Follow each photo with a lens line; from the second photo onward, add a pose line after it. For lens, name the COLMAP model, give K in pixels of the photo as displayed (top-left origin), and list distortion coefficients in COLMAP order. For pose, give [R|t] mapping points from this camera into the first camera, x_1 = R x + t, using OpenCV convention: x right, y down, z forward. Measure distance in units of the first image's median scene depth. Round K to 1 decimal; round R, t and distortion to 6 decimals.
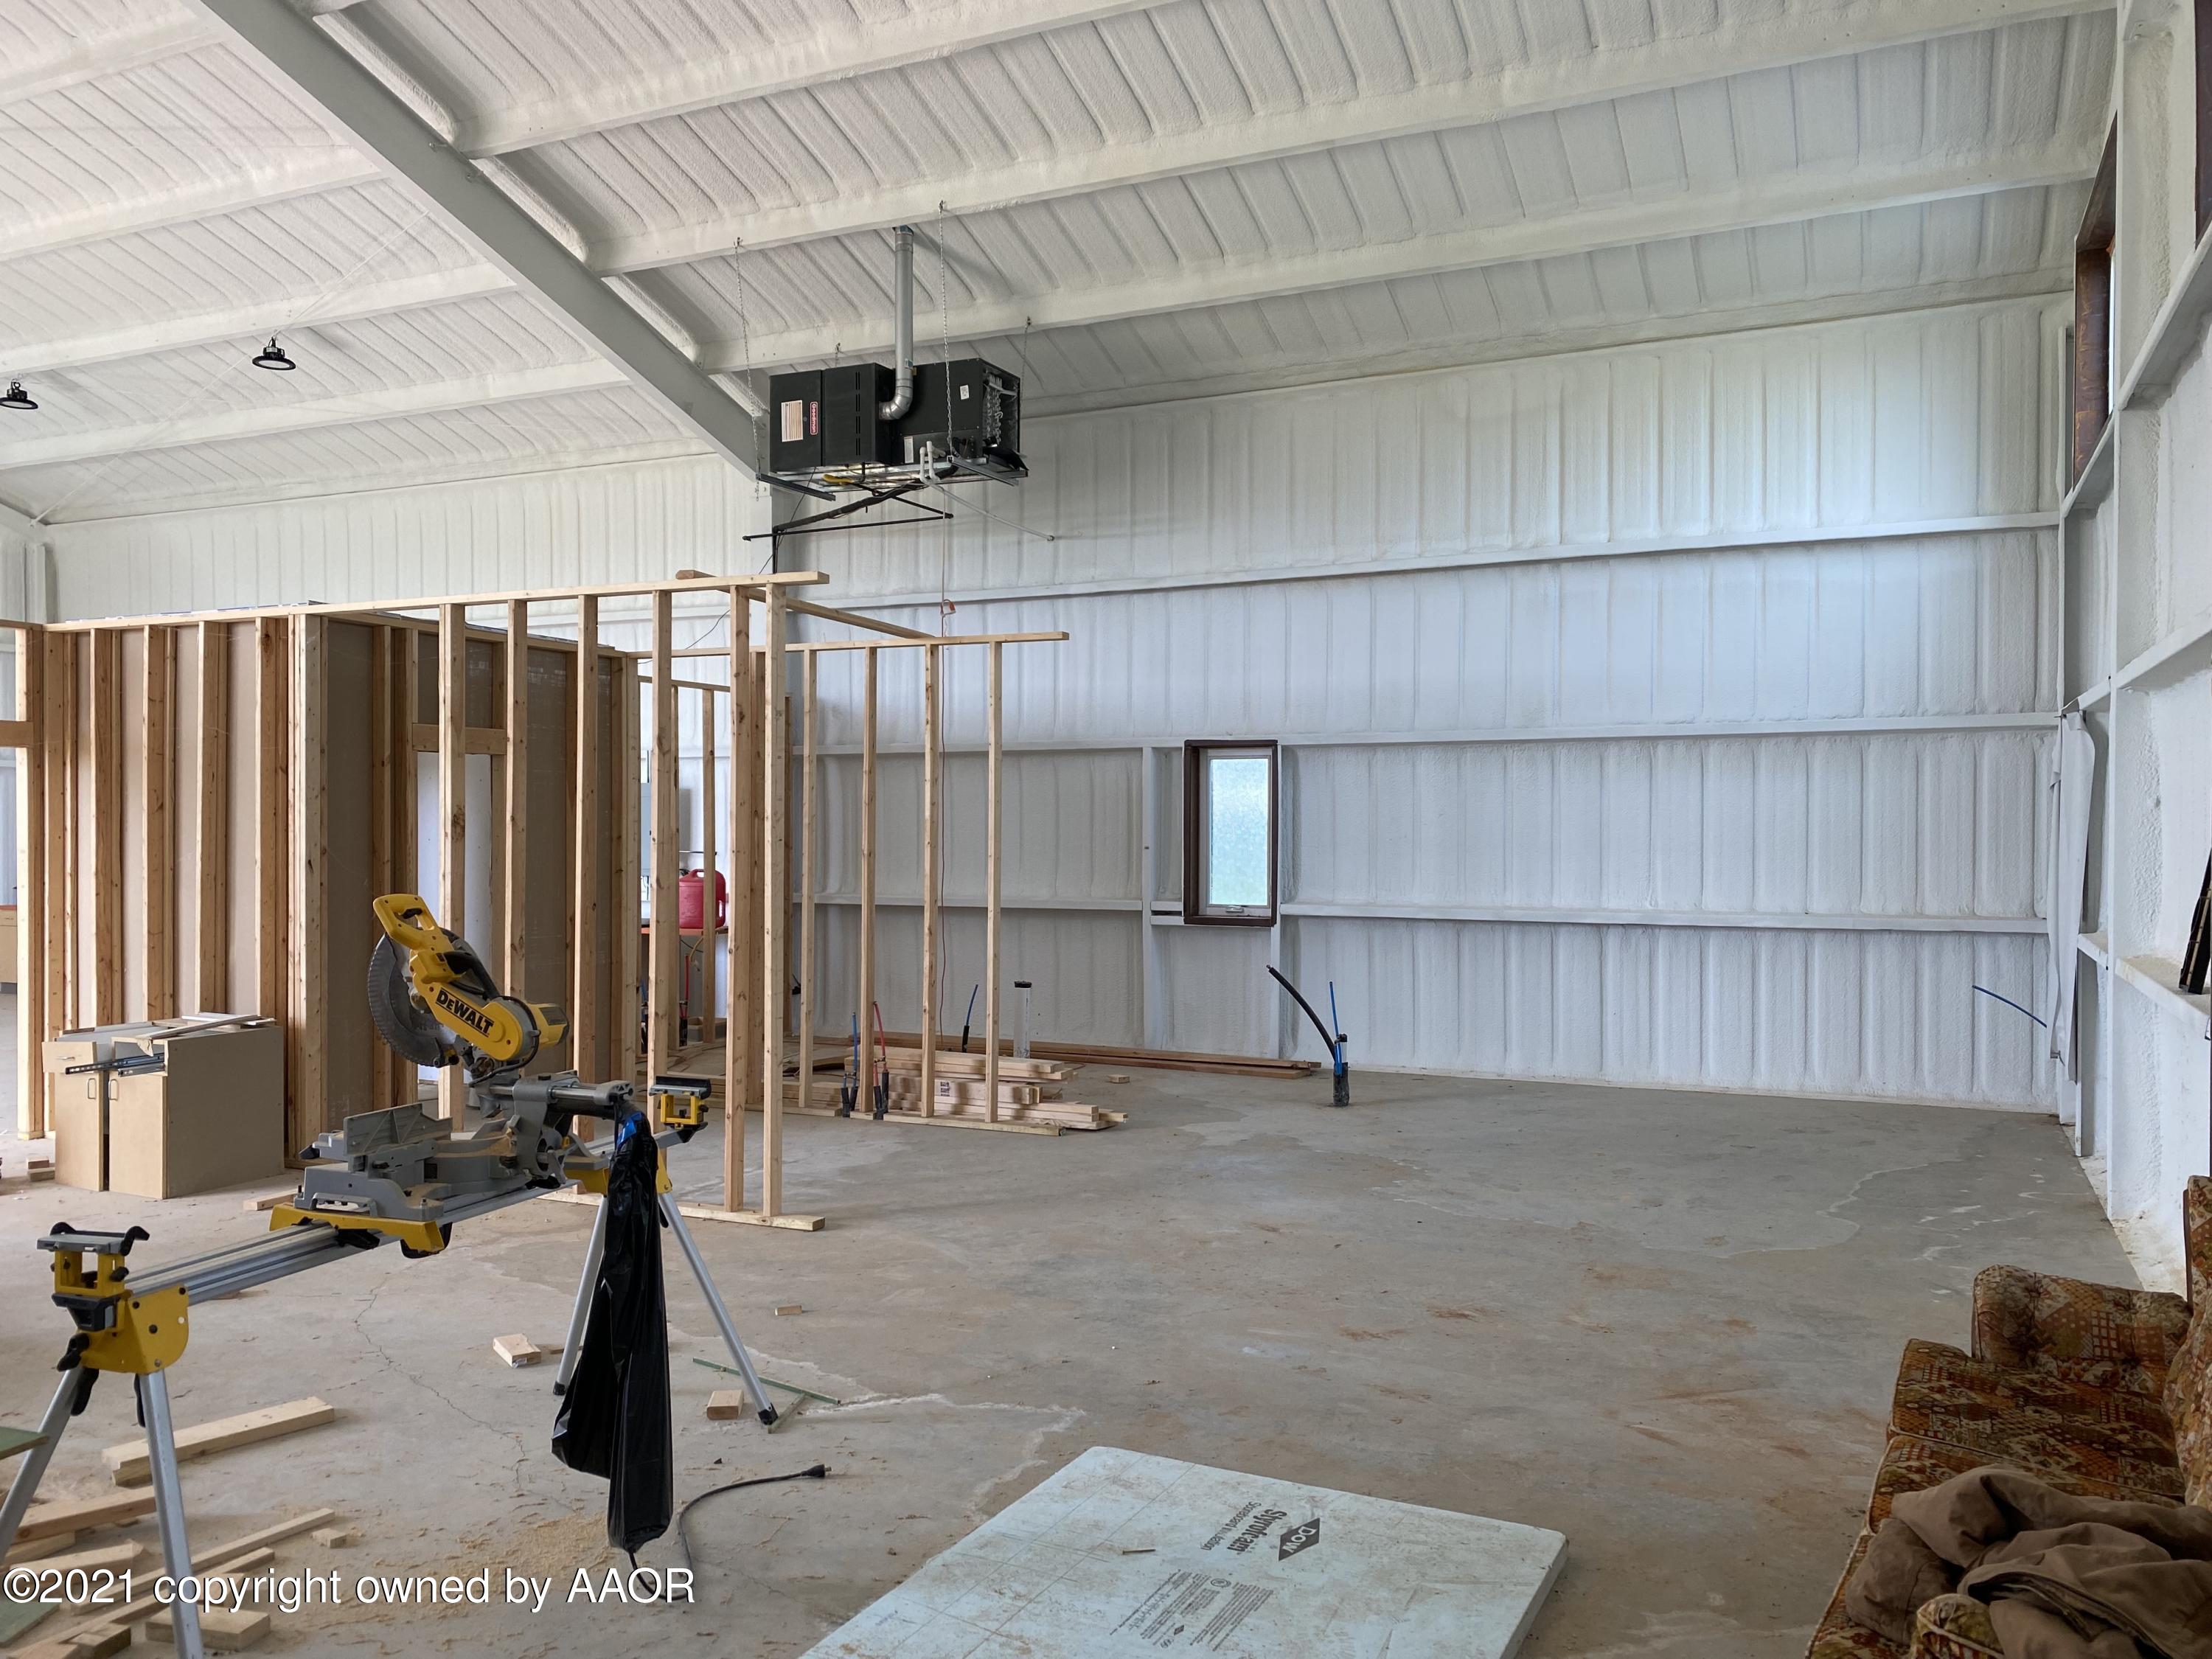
lens RADIAL K [[1695.6, 0, 1109.2], [0, 1695.6, 843.0], [0, 0, 1]] dist [0.010630, 0.000146]
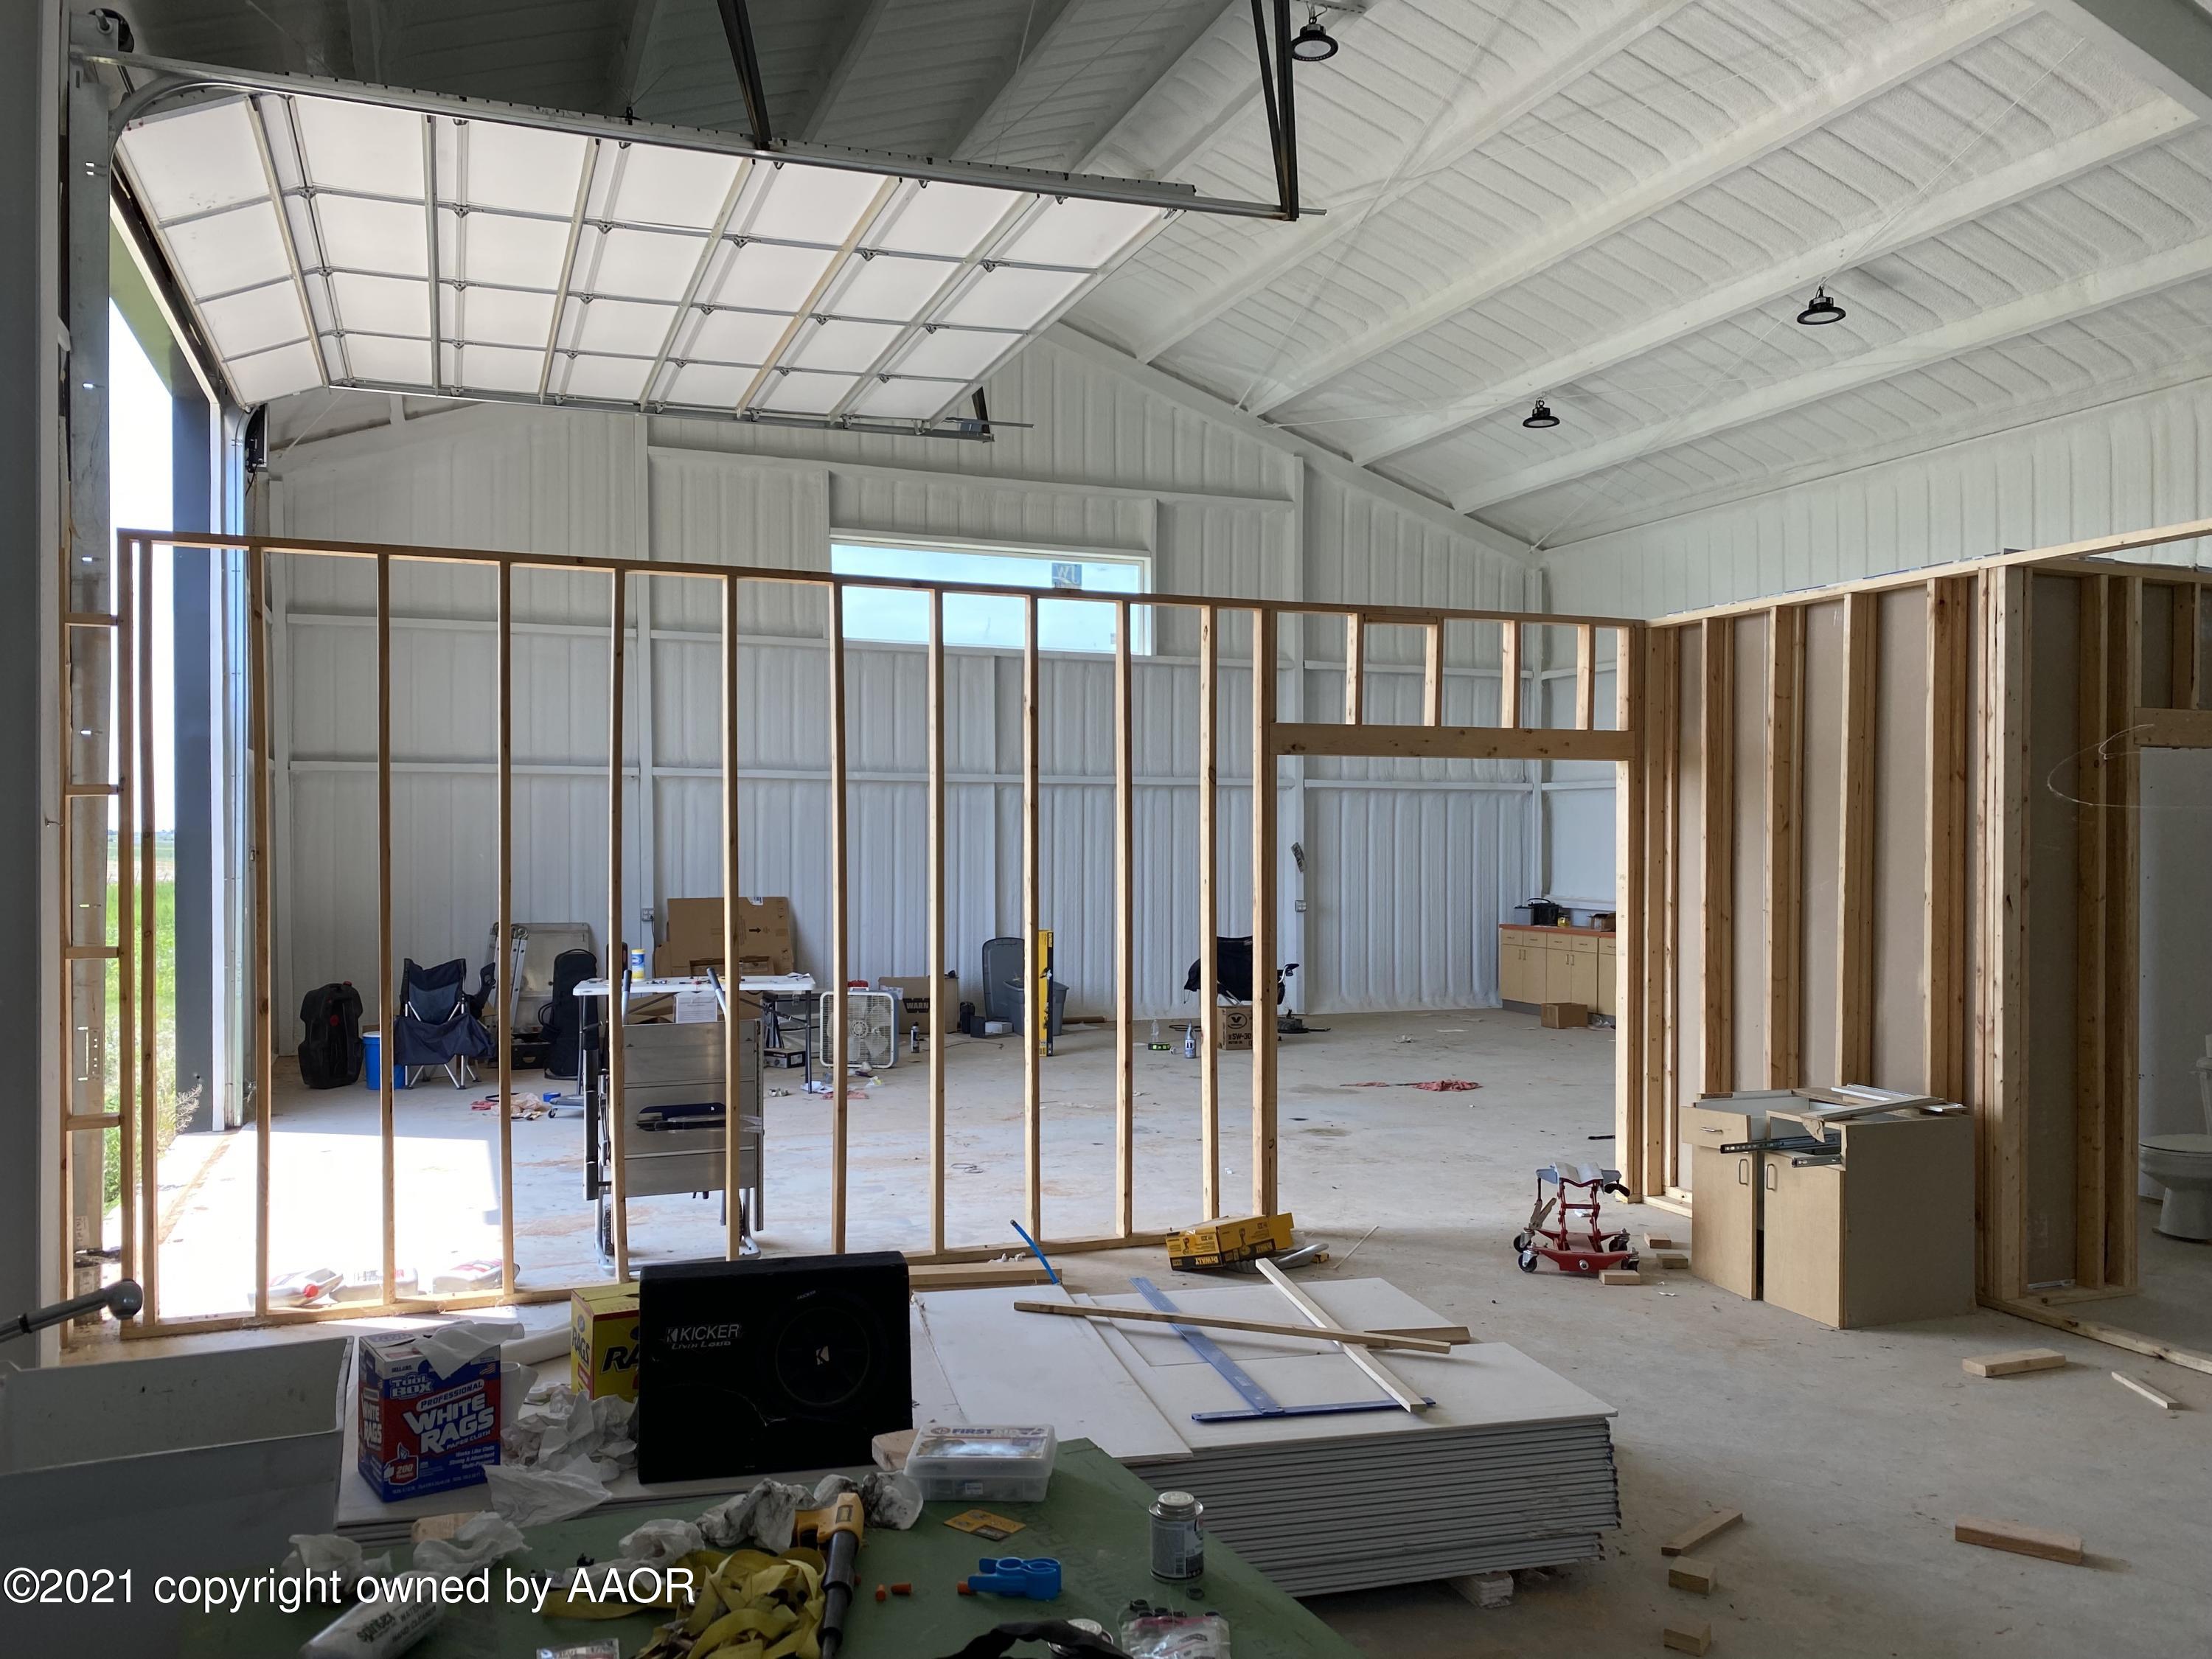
lens RADIAL K [[1695.6, 0, 1109.2], [0, 1695.6, 843.0], [0, 0, 1]] dist [0.010630, 0.000146]
pose [[0.728525, -0.000869, -0.685019, -0.223822], [-0.007754, 0.999925, -0.009515, -0.002447], [0.684975, 0.012244, 0.728463, 0.169046]]
